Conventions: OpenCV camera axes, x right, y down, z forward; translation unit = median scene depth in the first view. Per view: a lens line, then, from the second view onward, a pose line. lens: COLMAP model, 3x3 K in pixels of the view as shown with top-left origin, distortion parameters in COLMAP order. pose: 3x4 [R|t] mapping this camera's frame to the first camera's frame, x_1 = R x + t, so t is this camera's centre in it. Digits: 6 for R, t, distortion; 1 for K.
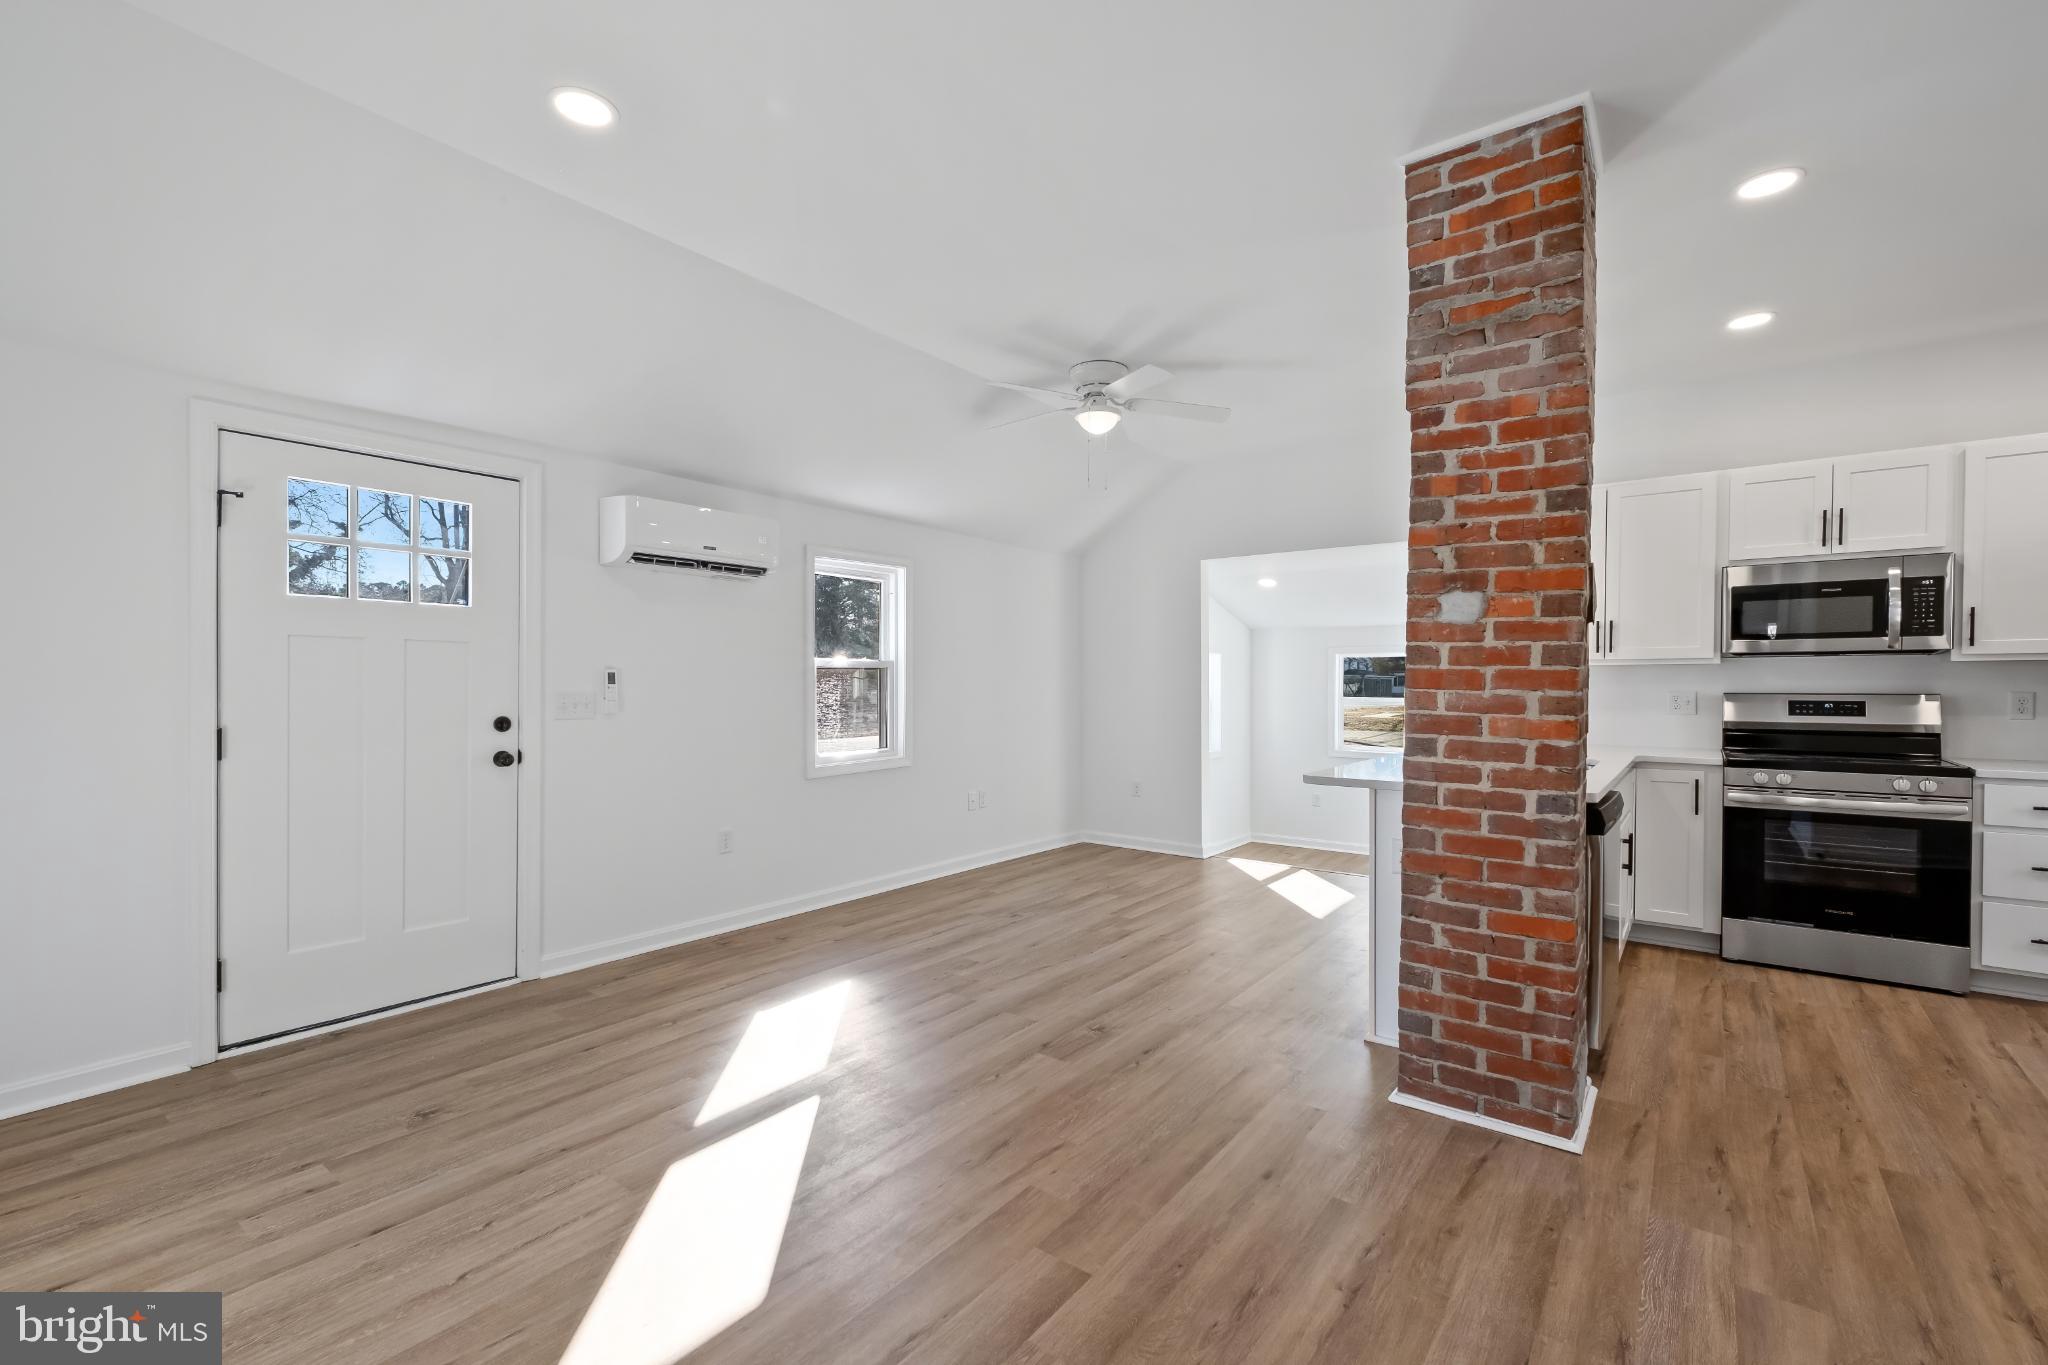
lens RADIAL K [[876.6, 0, 1005.1], [0, 876.6, 698.9], [0, 0, 1]] dist [0.005364, -0.002070]
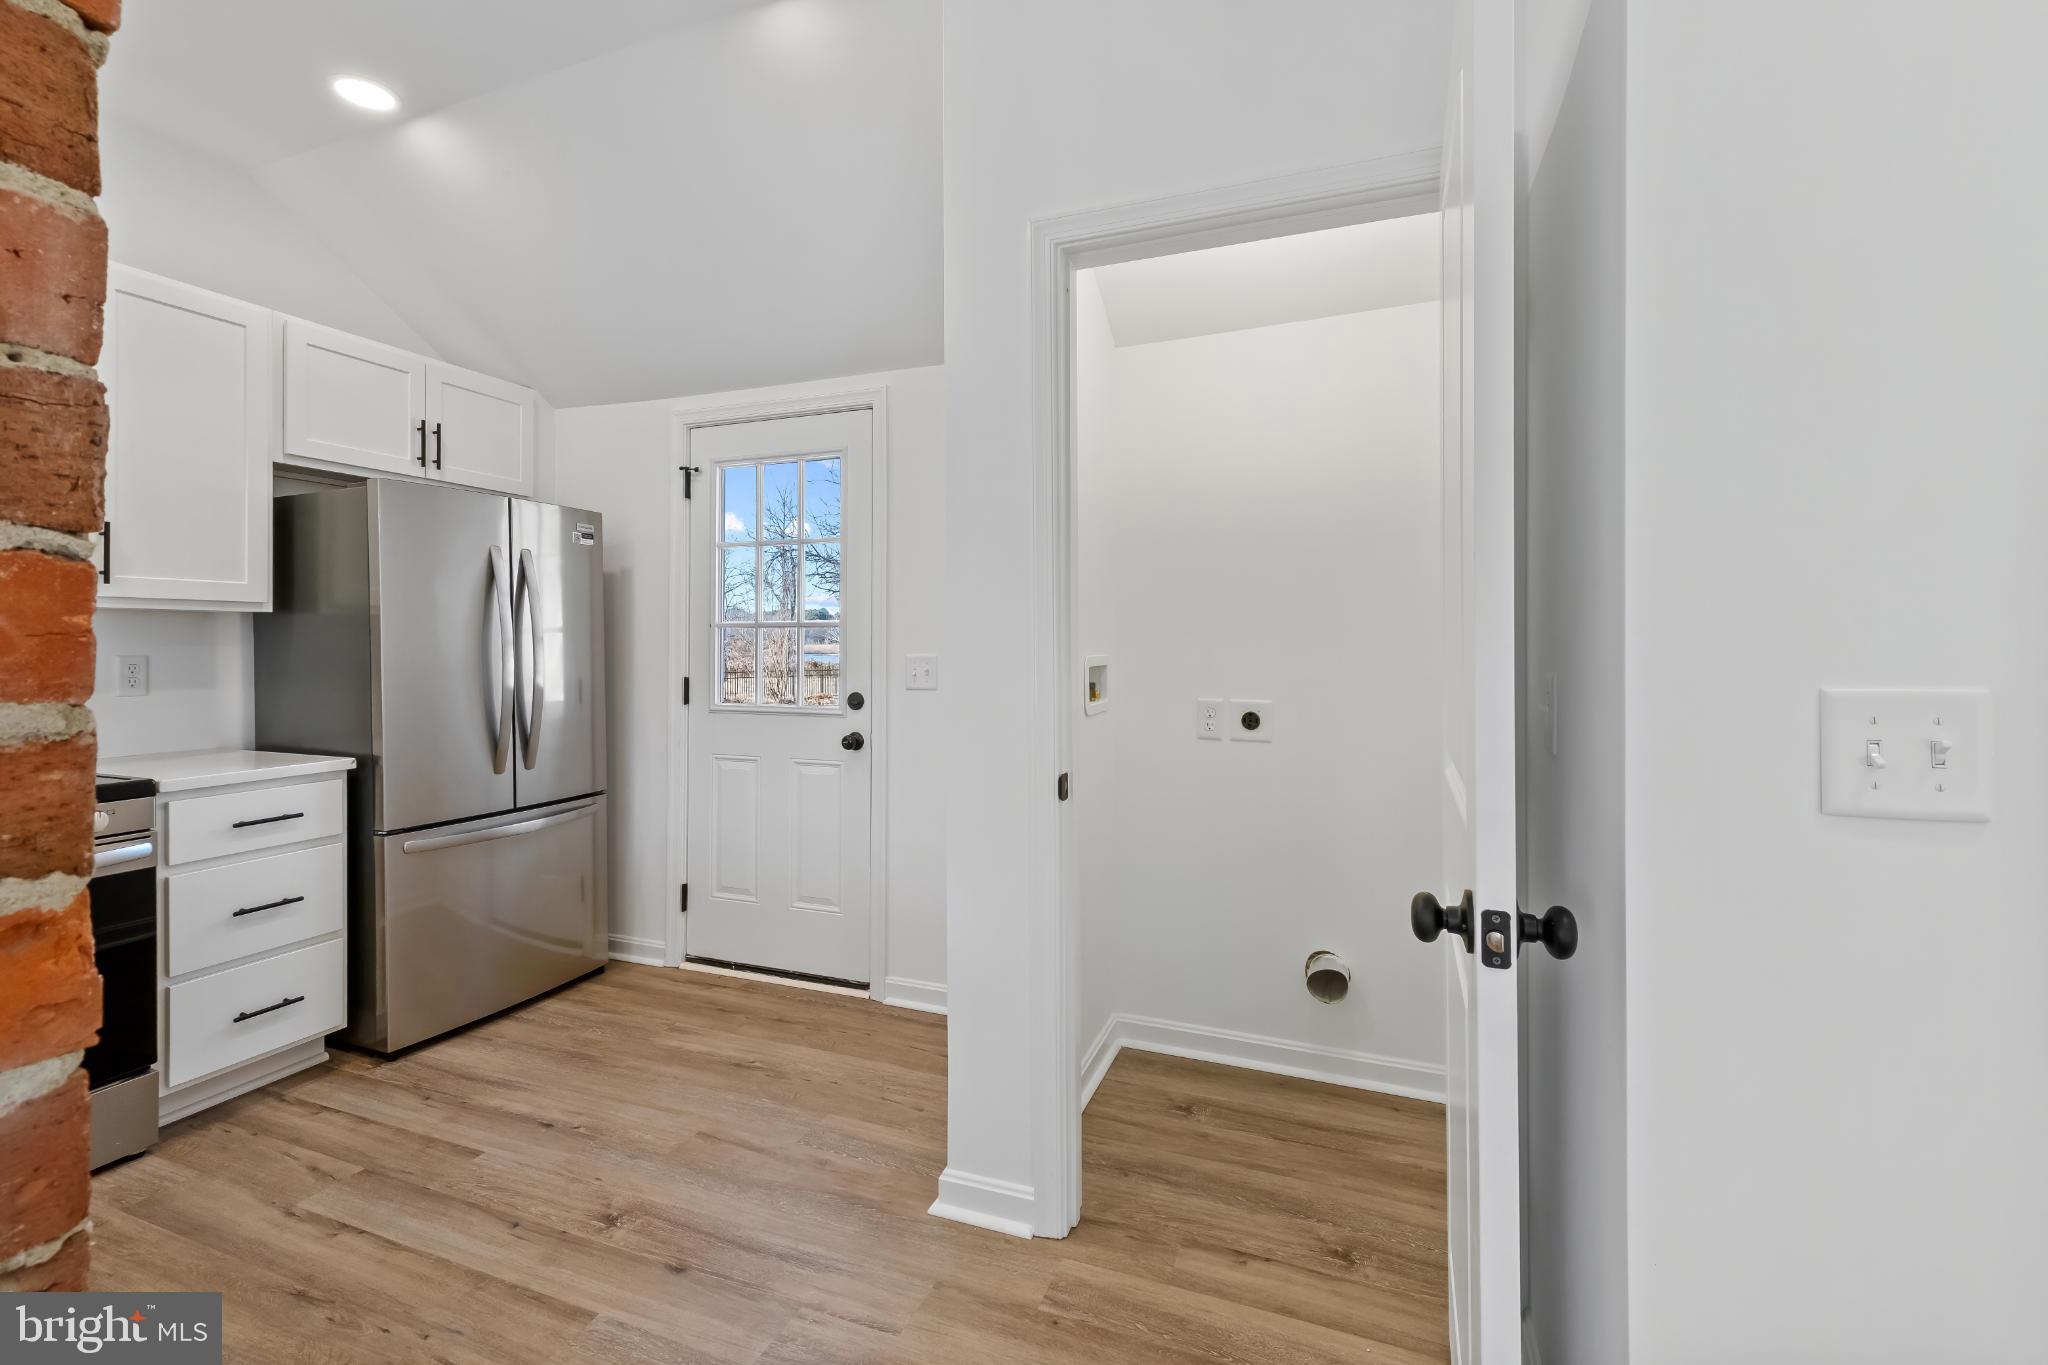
lens RADIAL K [[901.2, 0, 1019.1], [0, 901.2, 643.0], [0, 0, 1]] dist [0.011337, -0.002961]
pose [[-0.288884, -0.000929, 0.957364, 0.307530], [0.018798, 0.999801, 0.006643, -0.010374], [-0.957180, 0.019916, -0.288809, 0.599218]]
